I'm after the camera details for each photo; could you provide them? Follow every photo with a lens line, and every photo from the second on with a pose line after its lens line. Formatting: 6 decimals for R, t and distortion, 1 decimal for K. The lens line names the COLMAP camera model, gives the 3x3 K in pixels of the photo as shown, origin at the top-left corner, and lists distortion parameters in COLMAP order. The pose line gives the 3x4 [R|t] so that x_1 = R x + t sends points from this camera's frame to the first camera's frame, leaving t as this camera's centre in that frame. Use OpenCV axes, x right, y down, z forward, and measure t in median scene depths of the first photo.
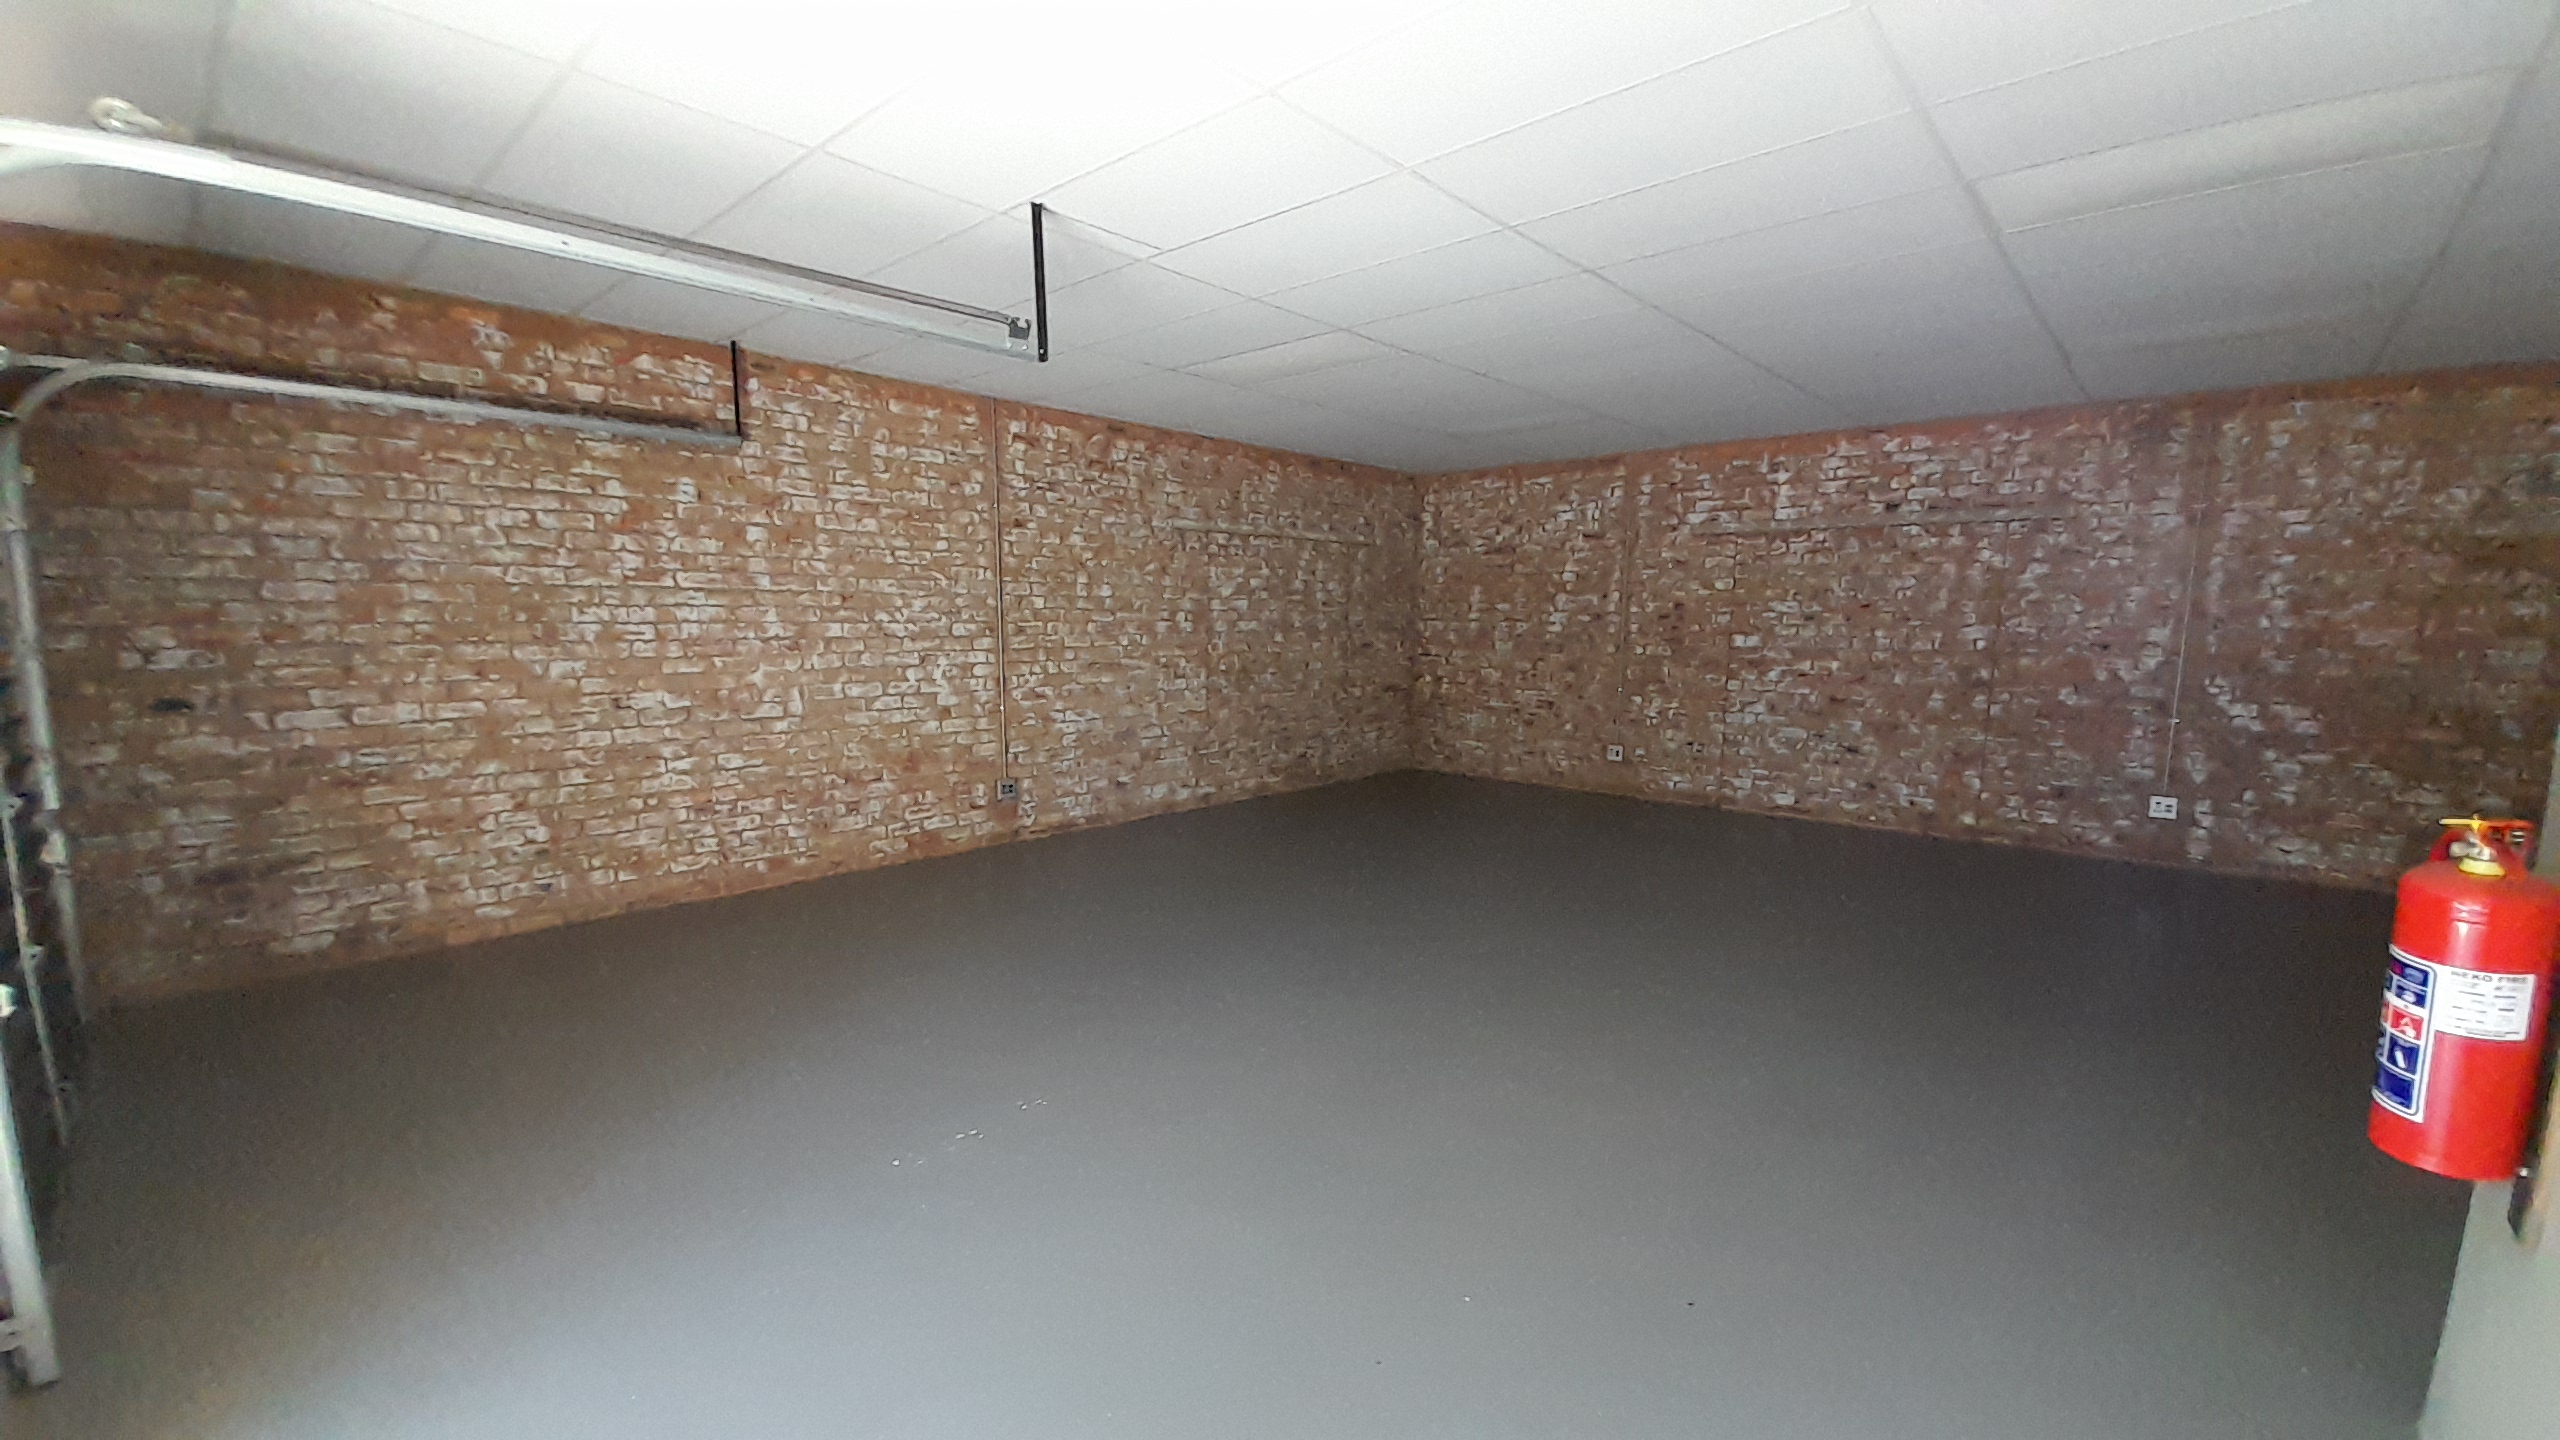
lens RADIAL K [[1018.0, 0, 1282.1], [0, 1018.0, 750.5], [0, 0, 1]] dist [0.019366, -0.015163]
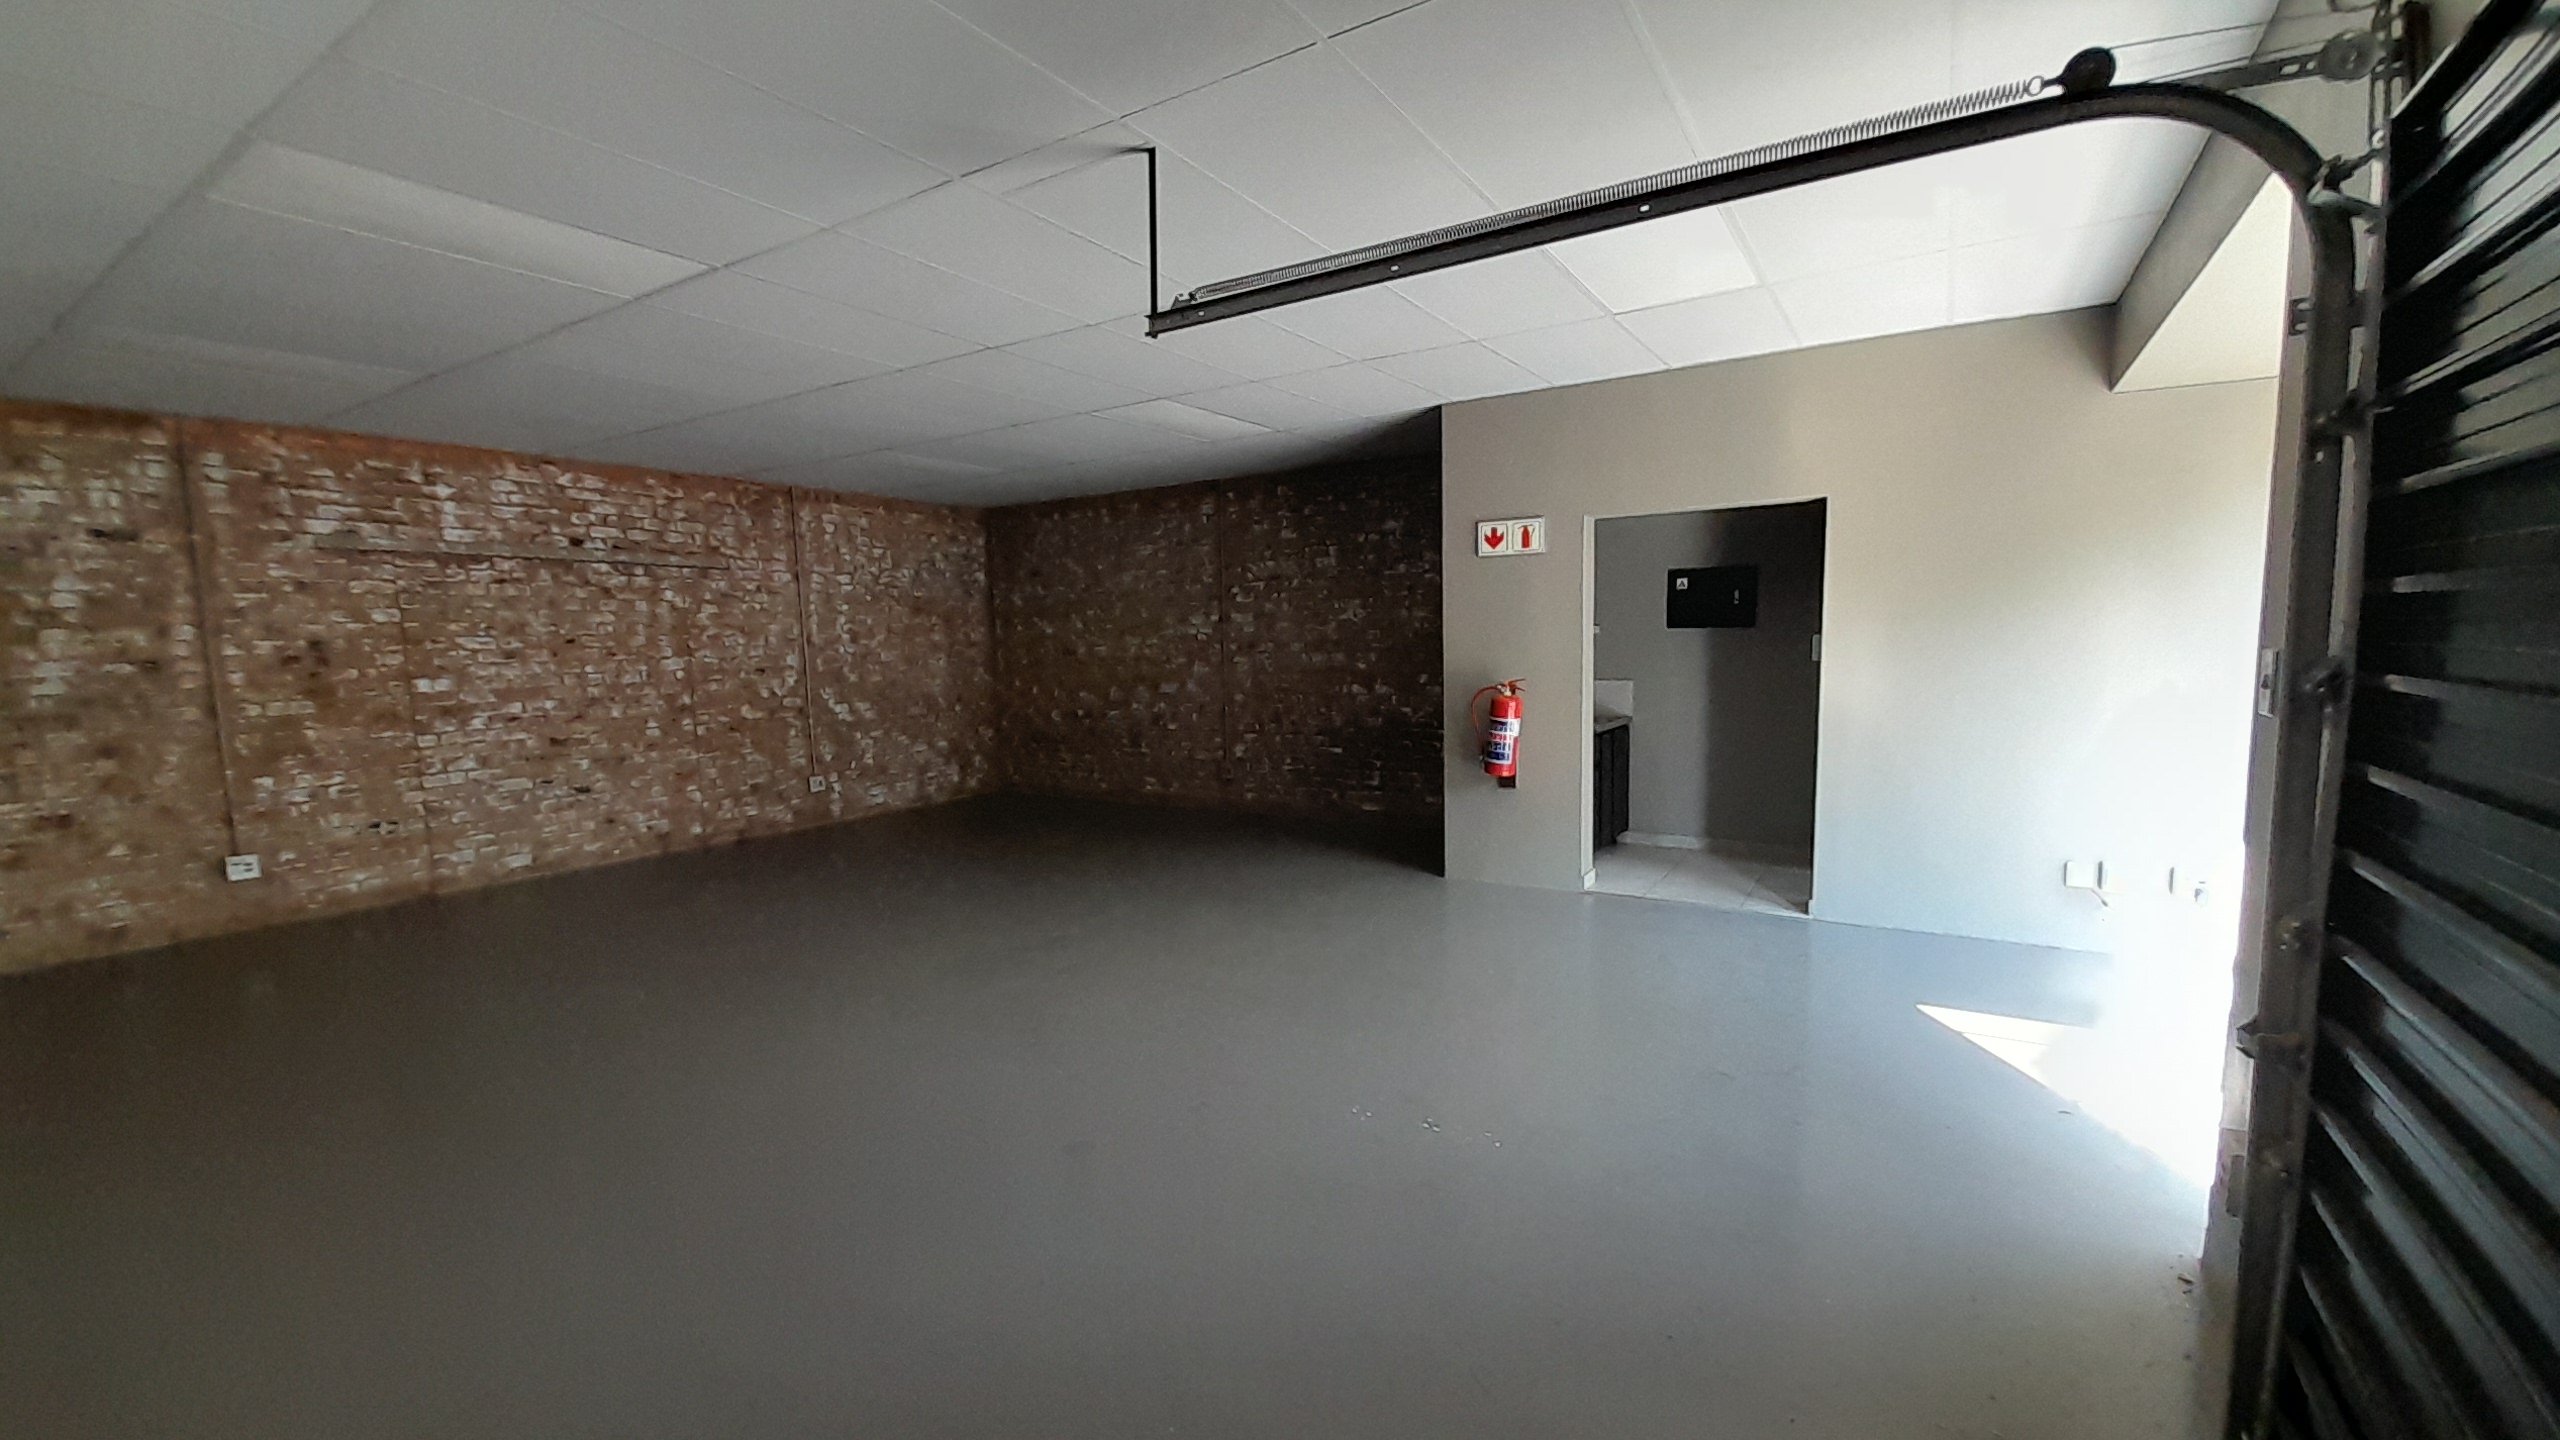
lens RADIAL K [[1043.3, 0, 1281.9], [0, 1043.3, 751.3], [0, 0, 1]] dist [0.017348, -0.000388]
pose [[-0.165258, -0.111249, 0.979956, -0.604244], [0.157111, 0.977960, 0.137517, -0.080609], [-0.973656, 0.176688, -0.144137, 0.572348]]
